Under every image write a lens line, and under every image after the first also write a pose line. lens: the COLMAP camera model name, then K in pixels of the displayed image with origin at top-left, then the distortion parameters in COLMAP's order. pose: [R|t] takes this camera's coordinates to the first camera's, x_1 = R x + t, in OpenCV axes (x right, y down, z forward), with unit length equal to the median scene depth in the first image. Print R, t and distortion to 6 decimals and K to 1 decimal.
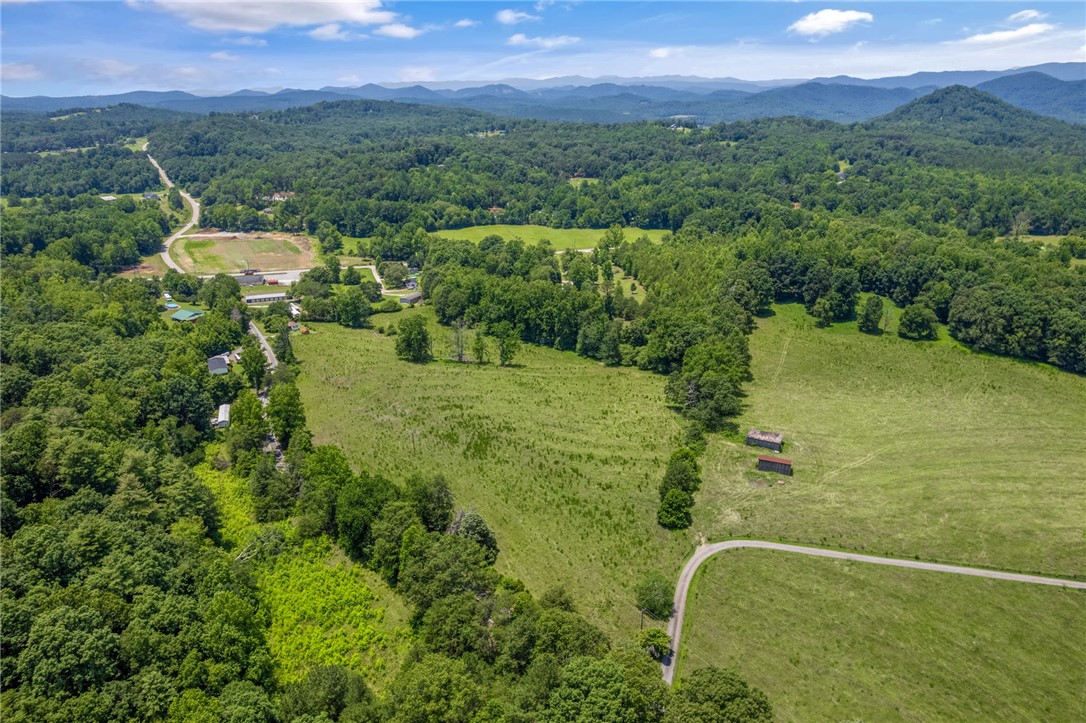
lens RADIAL K [[720.9, 0, 546.5], [0, 720.9, 359.6], [0, 0, 1]] dist [-0.048642, 0.002346]
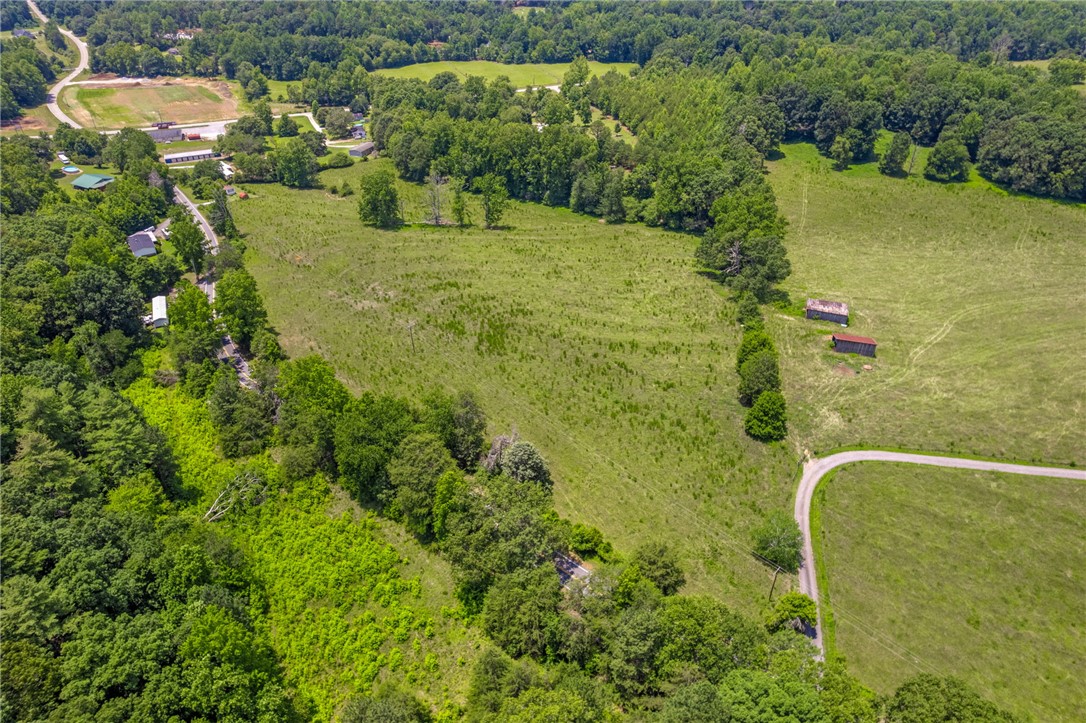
lens RADIAL K [[706.8, 0, 543.0], [0, 706.8, 361.5], [0, 0, 1]] dist [-0.080271, 0.073333]
pose [[0.995501, -0.054754, 0.077333, -0.069525], [0.036874, 0.975669, 0.216124, -0.015193], [-0.087285, -0.212301, 0.973298, 0.154120]]
